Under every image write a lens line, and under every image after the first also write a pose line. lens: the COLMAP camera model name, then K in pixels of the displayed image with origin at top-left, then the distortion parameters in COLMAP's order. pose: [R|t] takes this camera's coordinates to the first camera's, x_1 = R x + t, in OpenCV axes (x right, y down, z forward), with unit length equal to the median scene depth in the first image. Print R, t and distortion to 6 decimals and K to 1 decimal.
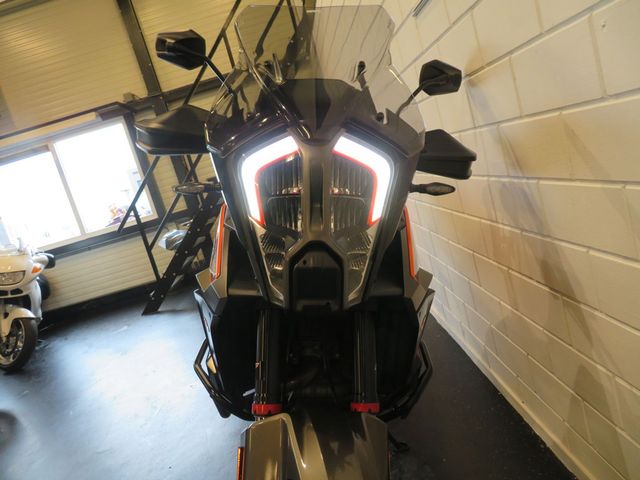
lens RADIAL K [[455.3, 0, 320.0], [0, 455.3, 240.0], [0, 0, 1]] dist [0.000437, 0.000813]
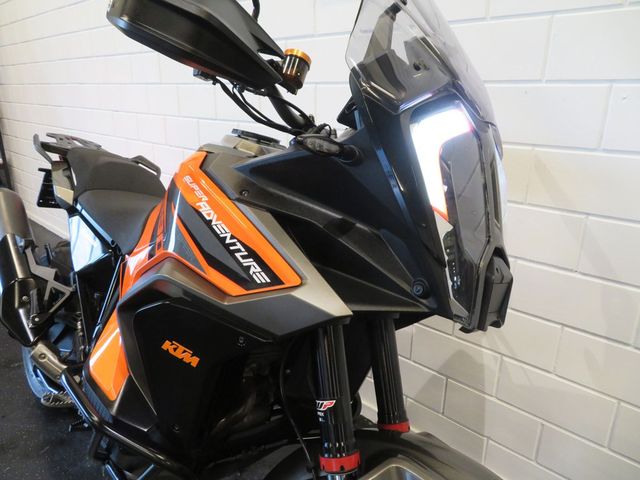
lens RADIAL K [[455.3, 0, 320.0], [0, 455.3, 240.0], [0, 0, 1]] dist [0.000437, 0.000813]
pose [[0.679035, 0.061314, 0.731541, -0.790752], [-0.085812, 0.996304, -0.003852, 0.021773], [-0.729073, -0.060159, 0.681787, 0.603987]]
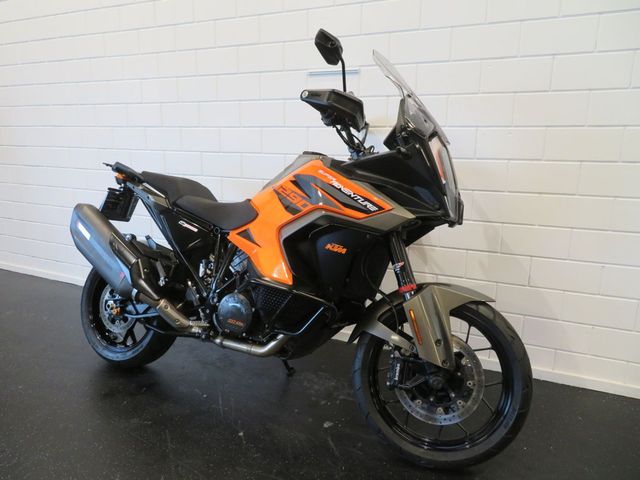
lens RADIAL K [[455.3, 0, 320.0], [0, 455.3, 240.0], [0, 0, 1]] dist [0.000437, 0.000813]
pose [[0.429945, 0.085243, 0.898822, -2.025013], [0.025484, 0.993991, -0.106458, 0.413445], [-0.902495, 0.068677, 0.425189, 0.635045]]
